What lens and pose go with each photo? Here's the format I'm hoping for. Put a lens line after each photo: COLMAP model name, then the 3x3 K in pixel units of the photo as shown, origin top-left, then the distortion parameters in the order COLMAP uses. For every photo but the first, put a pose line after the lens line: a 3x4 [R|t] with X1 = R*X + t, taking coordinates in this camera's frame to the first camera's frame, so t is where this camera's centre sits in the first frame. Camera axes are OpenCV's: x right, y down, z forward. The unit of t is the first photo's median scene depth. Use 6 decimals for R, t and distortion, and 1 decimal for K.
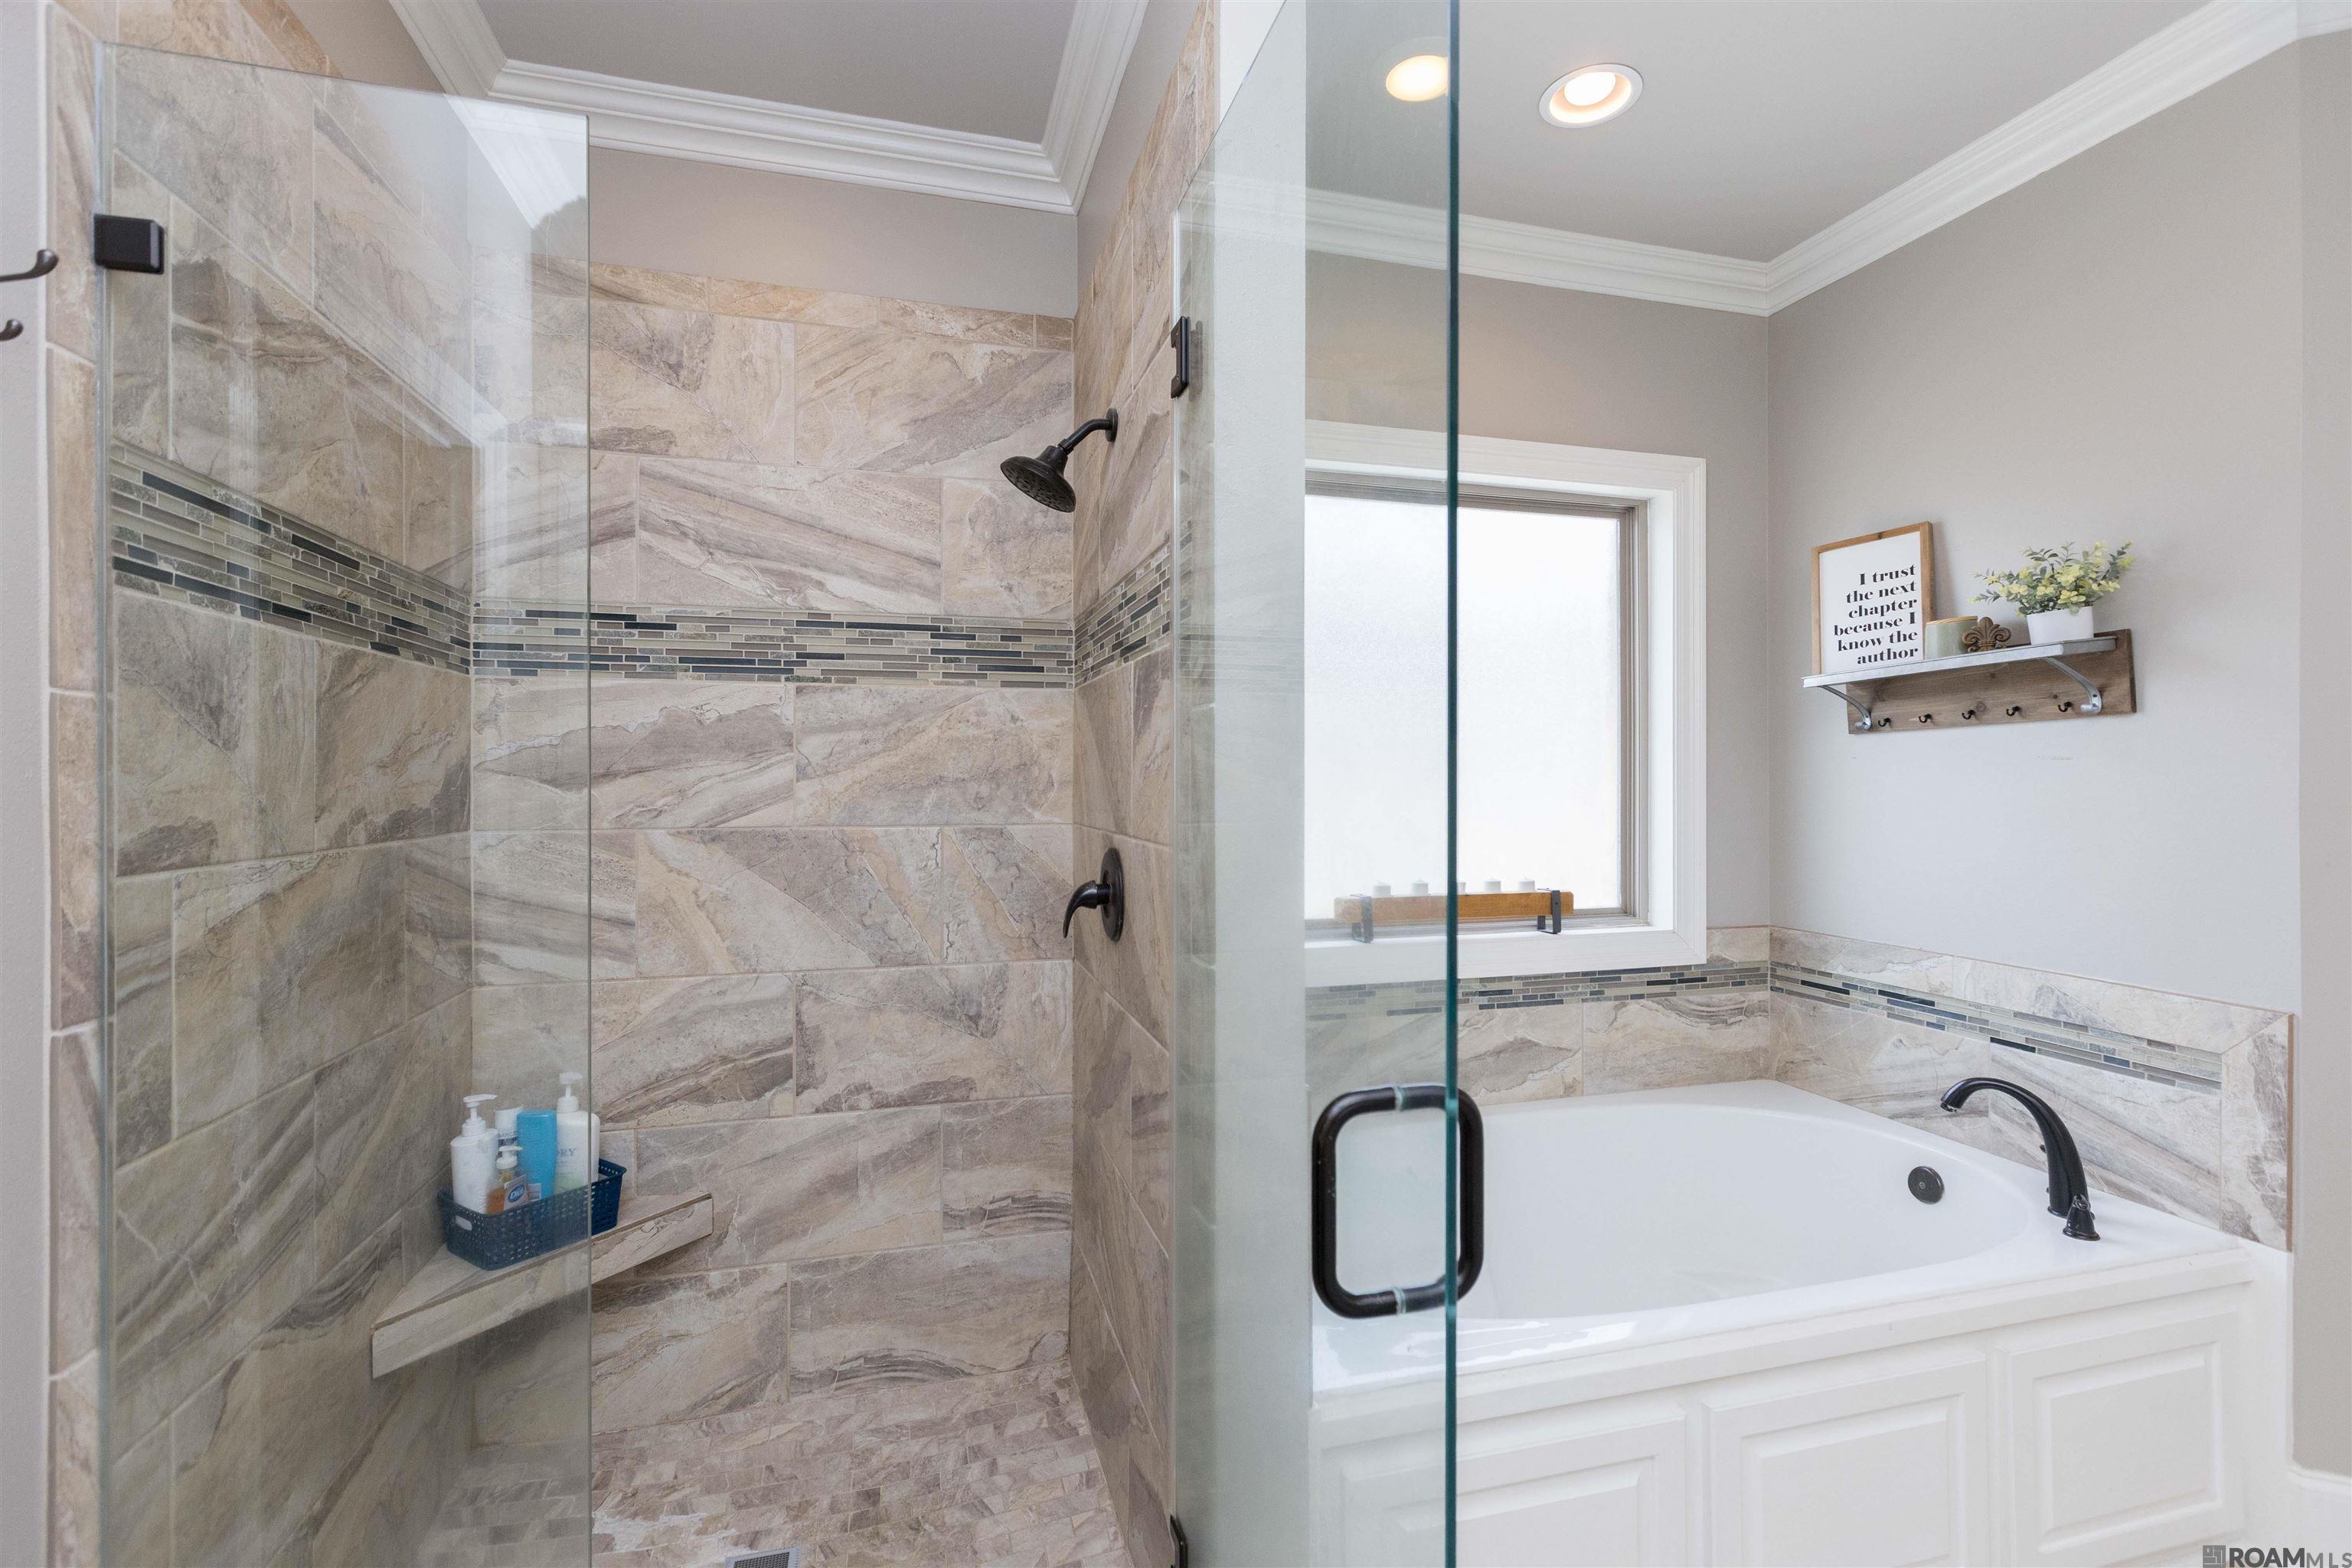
lens RADIAL K [[1064.9, 0, 1221.4], [0, 1064.9, 755.5], [0, 0, 1]] dist [0.004322, -0.001970]
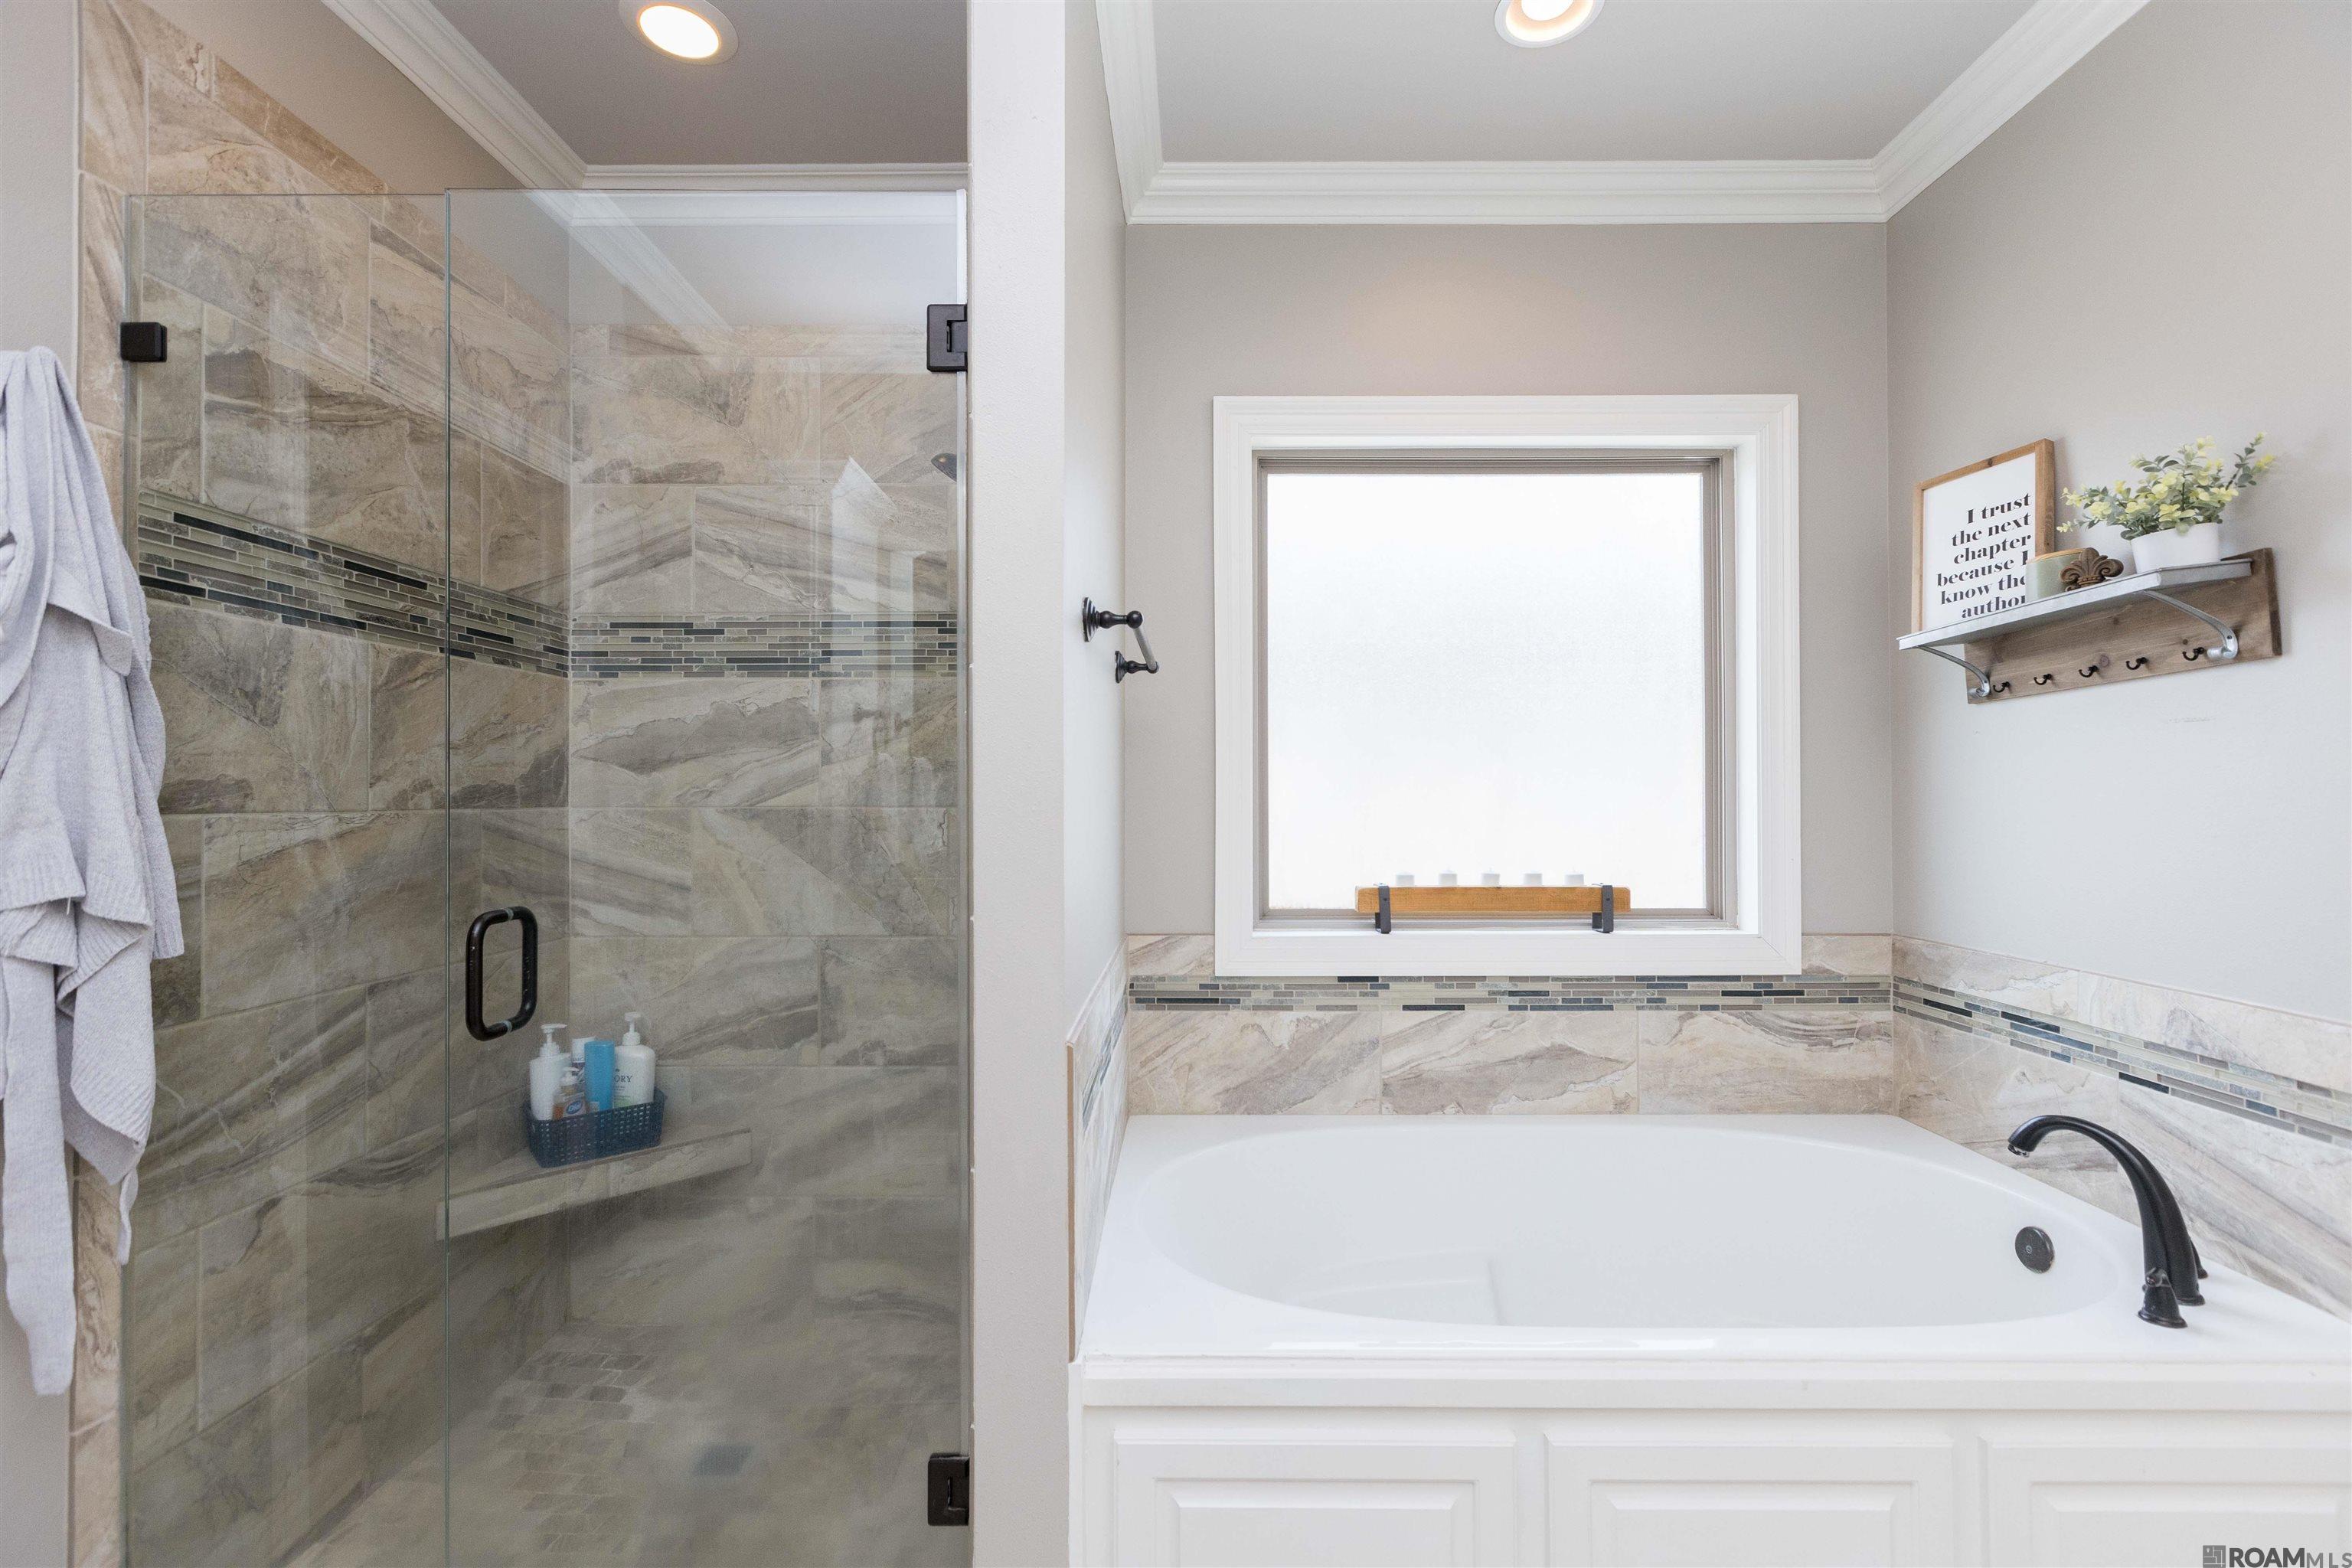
lens RADIAL K [[1064.9, 0, 1218.3], [0, 1064.9, 764.6], [0, 0, 1]] dist [0.004322, -0.001970]
pose [[0.960529, -0.010302, -0.277989, 0.316537], [0.008177, 0.999928, -0.008803, 0.036902], [0.278059, 0.006182, 0.960544, 0.044357]]
